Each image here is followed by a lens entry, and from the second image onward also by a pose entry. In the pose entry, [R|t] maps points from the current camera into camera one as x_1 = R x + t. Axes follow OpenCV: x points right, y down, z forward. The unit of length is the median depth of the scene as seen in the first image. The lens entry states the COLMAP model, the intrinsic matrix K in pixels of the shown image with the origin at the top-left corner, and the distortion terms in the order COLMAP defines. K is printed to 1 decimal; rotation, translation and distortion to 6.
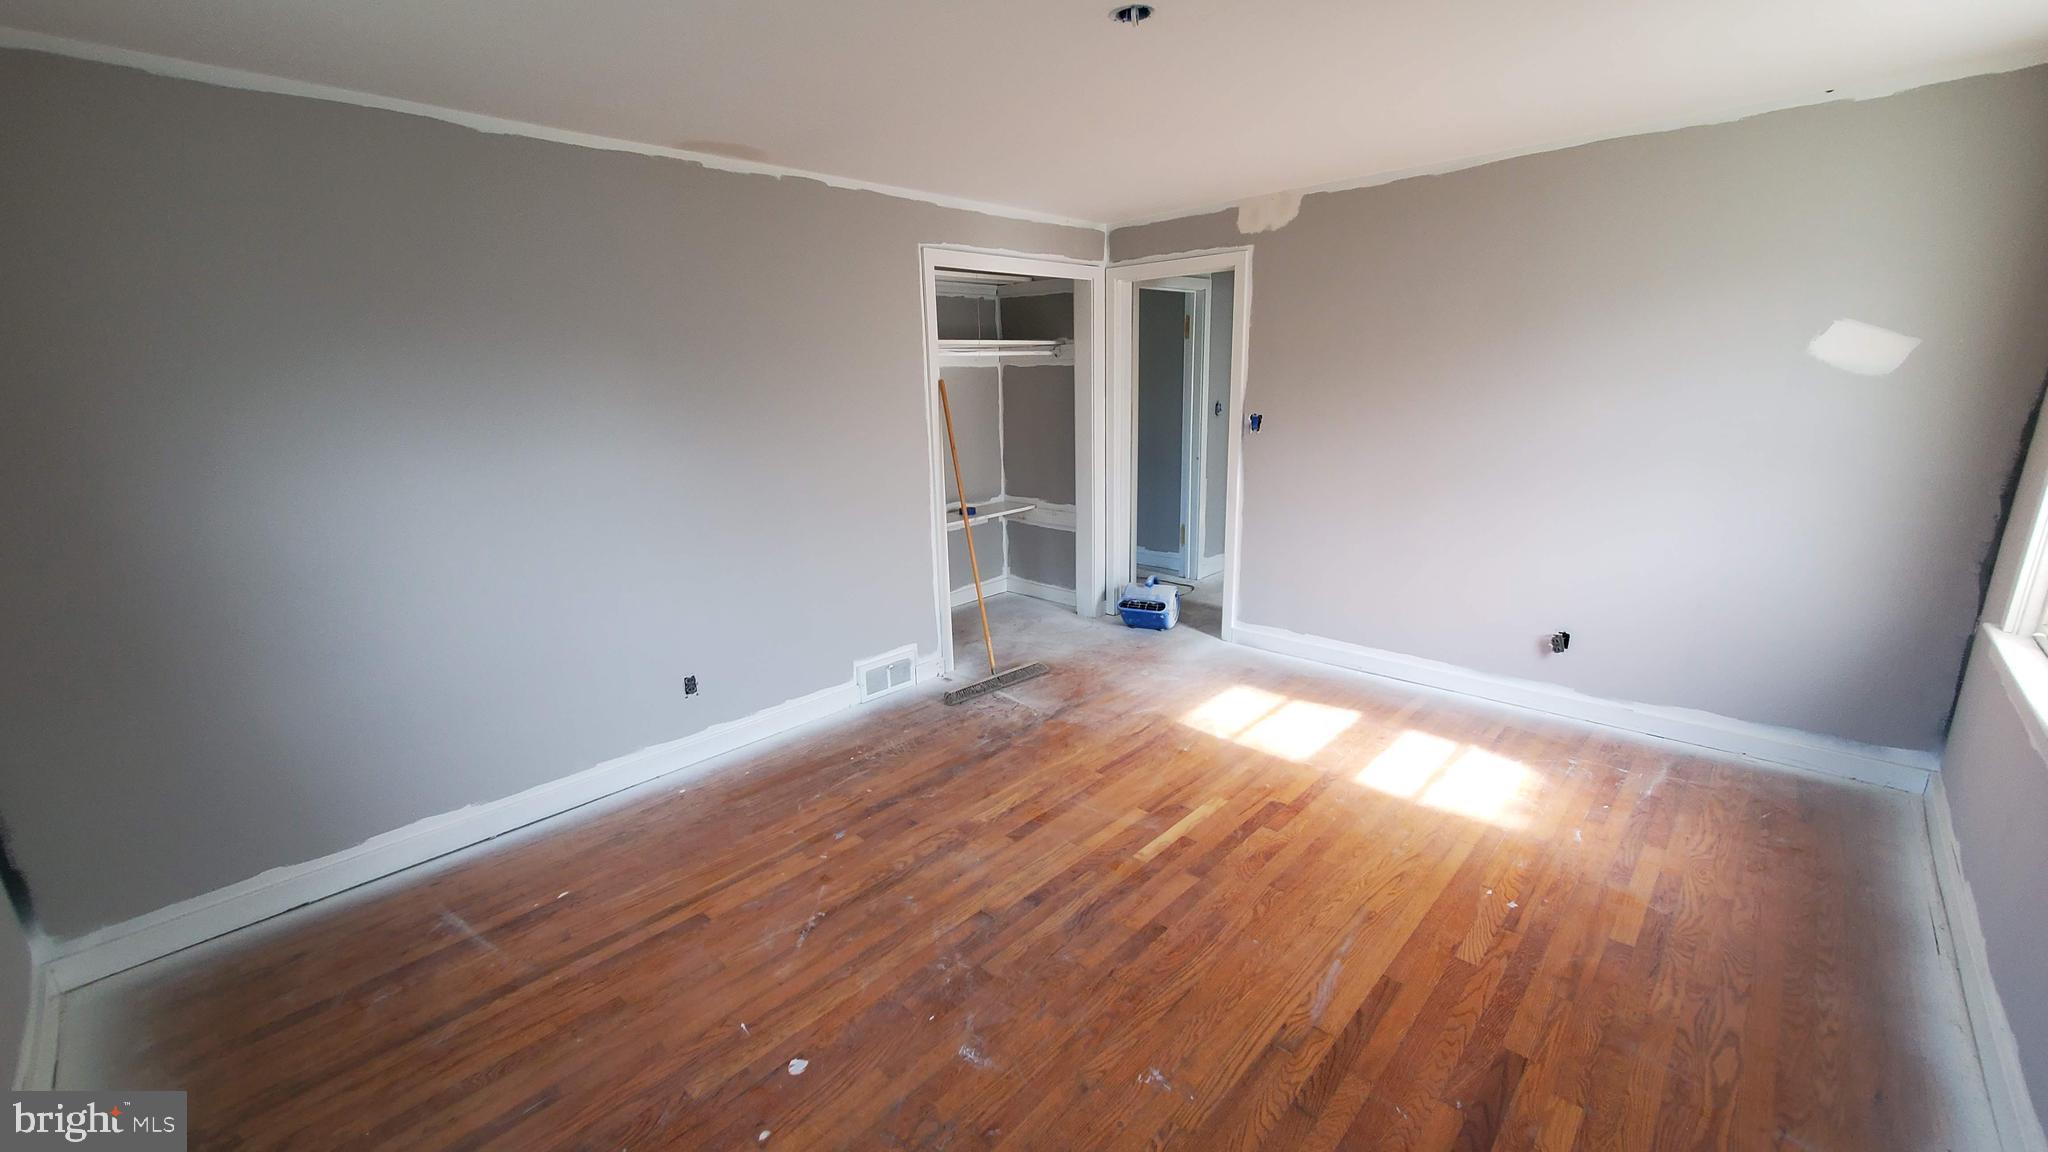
lens RADIAL K [[815.5, 0, 1016.4], [0, 815.5, 584.5], [0, 0, 1]] dist [0.018967, -0.005737]
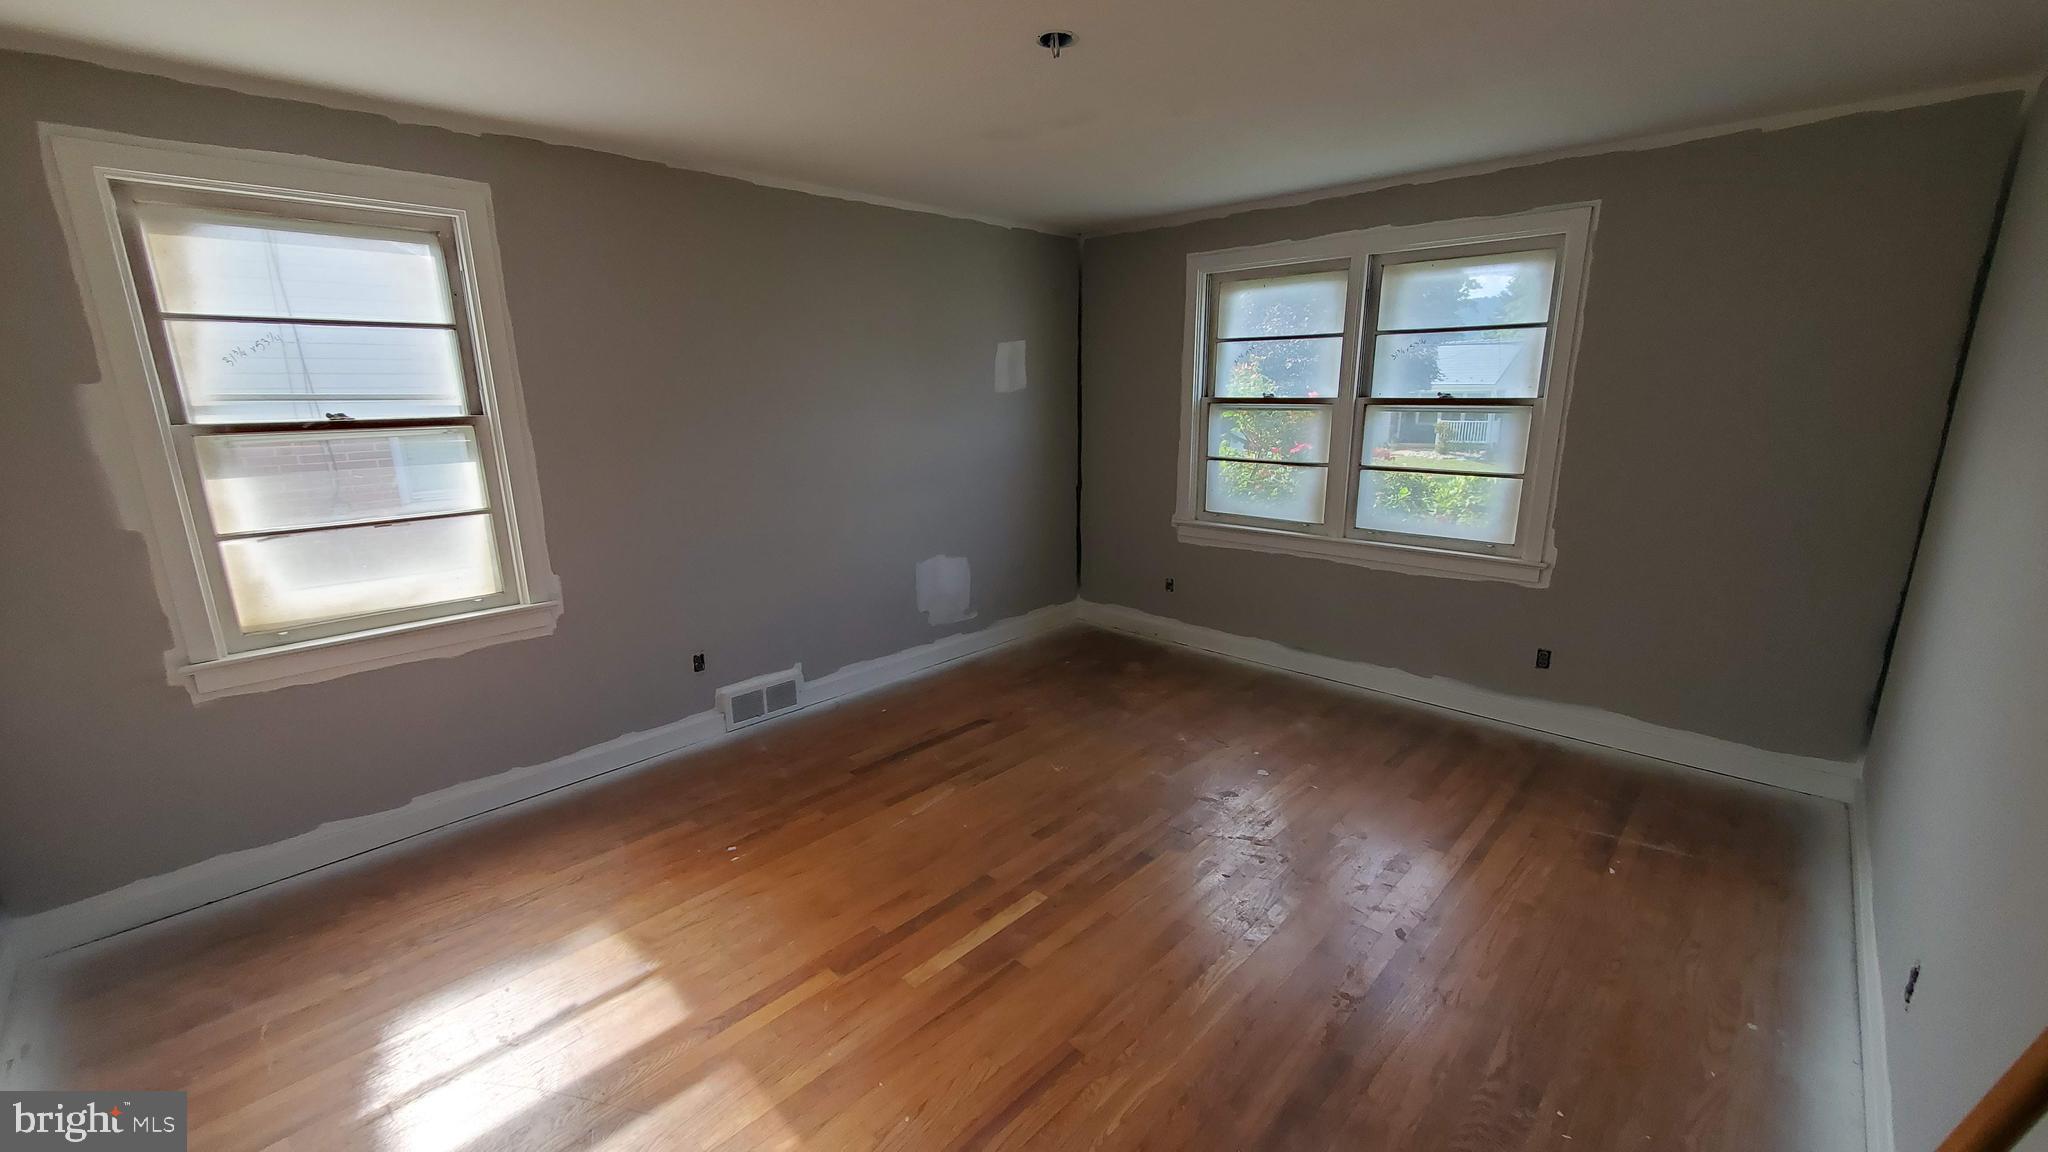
lens RADIAL K [[815.5, 0, 1016.4], [0, 815.5, 584.5], [0, 0, 1]] dist [0.018967, -0.005737]
pose [[-0.999275, 0.036261, 0.011624, 0.163553], [0.037430, 0.879277, 0.474838, -0.453423], [0.006997, 0.474928, -0.879997, 1.750951]]
